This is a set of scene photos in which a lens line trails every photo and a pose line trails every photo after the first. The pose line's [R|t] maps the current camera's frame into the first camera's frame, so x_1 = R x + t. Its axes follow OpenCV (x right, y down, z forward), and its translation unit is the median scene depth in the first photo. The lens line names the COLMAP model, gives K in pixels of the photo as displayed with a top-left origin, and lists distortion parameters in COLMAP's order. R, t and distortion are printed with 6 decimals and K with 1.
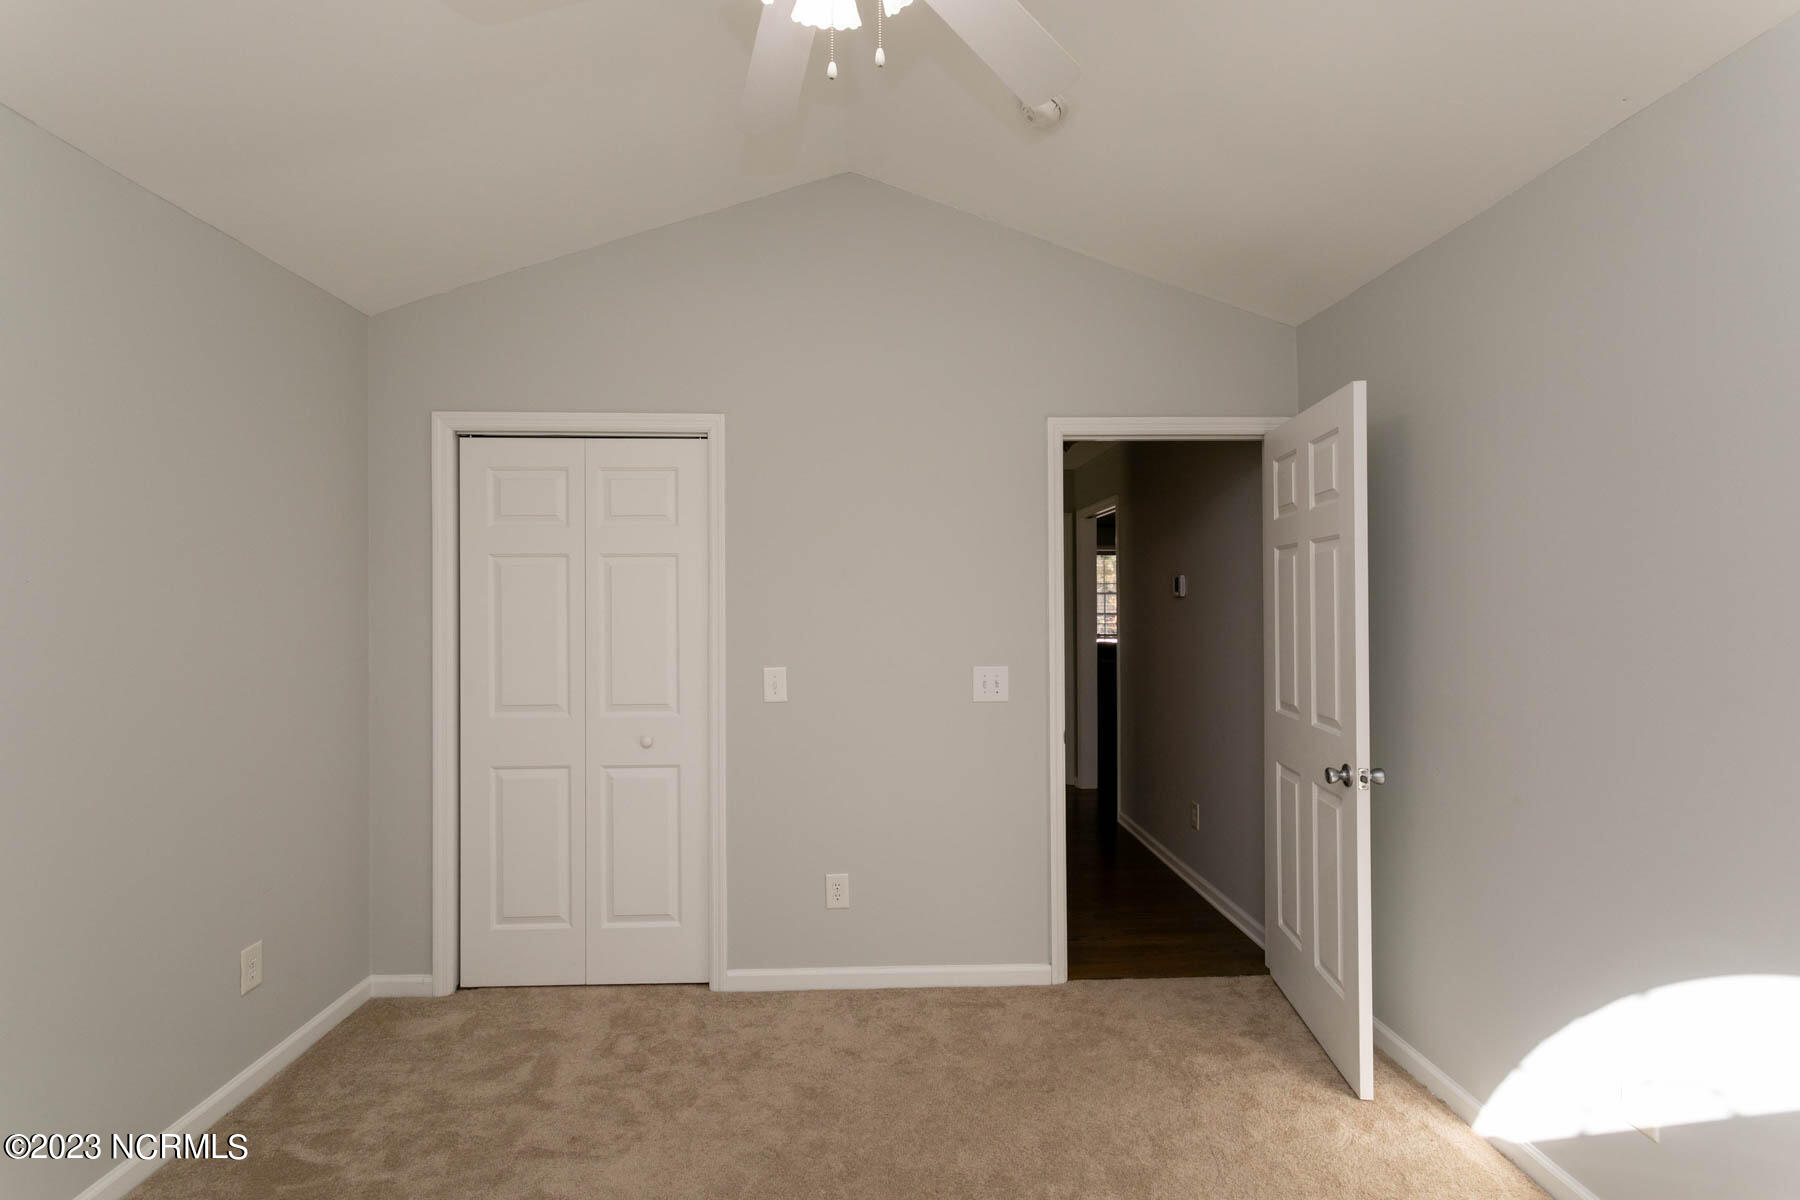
lens RADIAL K [[860.0, 0, 900.0], [0, 860.0, 600.0], [0, 0, 1]] dist [0.004428, 0.002262]
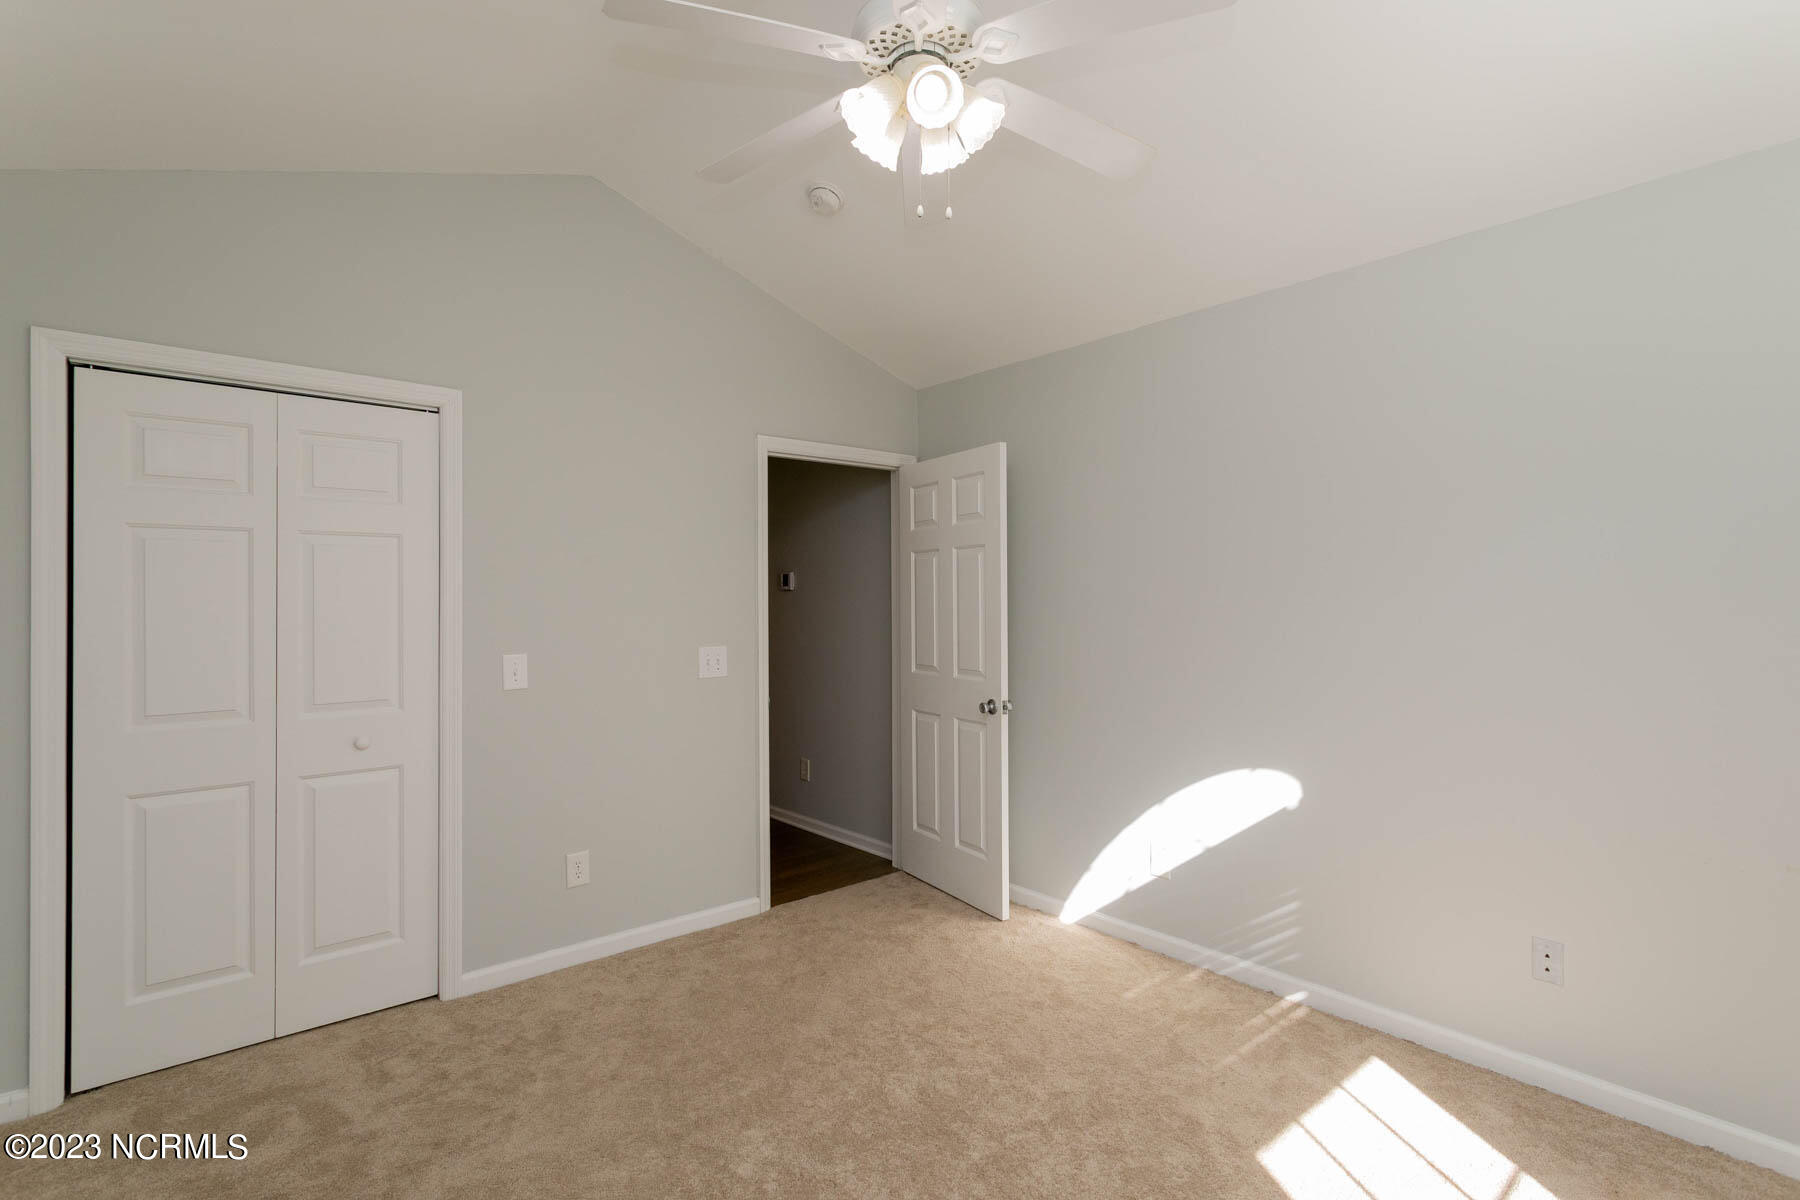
lens RADIAL K [[860.0, 0, 900.0], [0, 860.0, 600.0], [0, 0, 1]] dist [0.004428, 0.002262]
pose [[0.782578, 0.001306, 0.622551, -0.422397], [0.001345, 0.999992, -0.003789, 0.020669], [-0.622551, 0.003803, 0.782570, -0.049011]]
